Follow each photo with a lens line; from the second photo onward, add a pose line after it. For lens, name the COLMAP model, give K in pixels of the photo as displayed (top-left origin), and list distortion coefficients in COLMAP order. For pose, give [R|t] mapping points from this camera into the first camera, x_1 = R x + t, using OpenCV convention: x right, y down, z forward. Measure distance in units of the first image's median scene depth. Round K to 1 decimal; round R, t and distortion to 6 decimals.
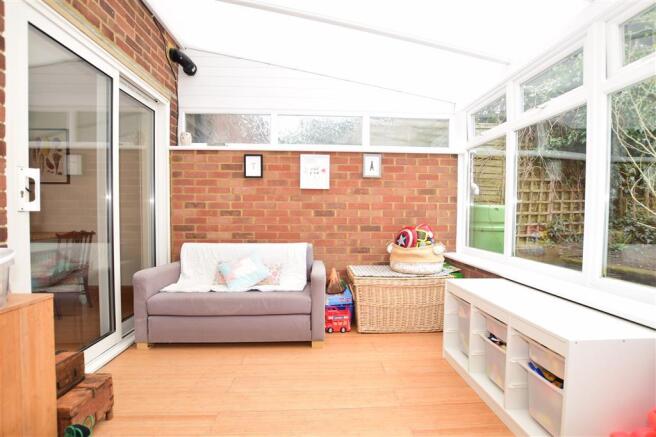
lens RADIAL K [[285.9, 0, 327.8], [0, 285.9, 218.8], [0, 0, 1]] dist [-0.028475, 0.002477]
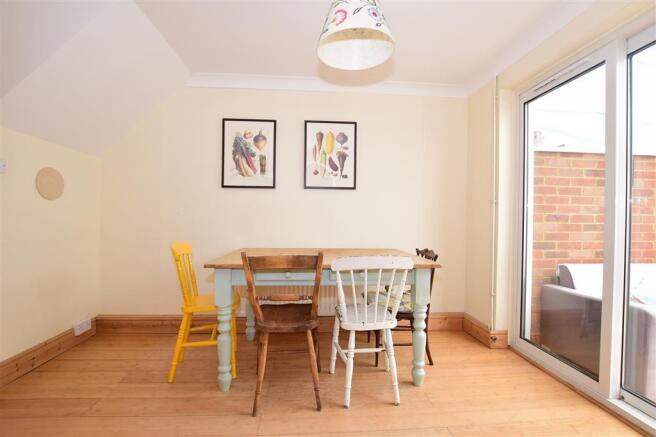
lens RADIAL K [[285.9, 0, 327.7], [0, 285.9, 219.5], [0, 0, 1]] dist [-0.028475, 0.002477]
pose [[0.999759, 0.007173, 0.020736, -1.151655], [-0.006735, 0.999754, -0.021122, -0.021694], [-0.020882, 0.020977, 0.999562, 0.192162]]
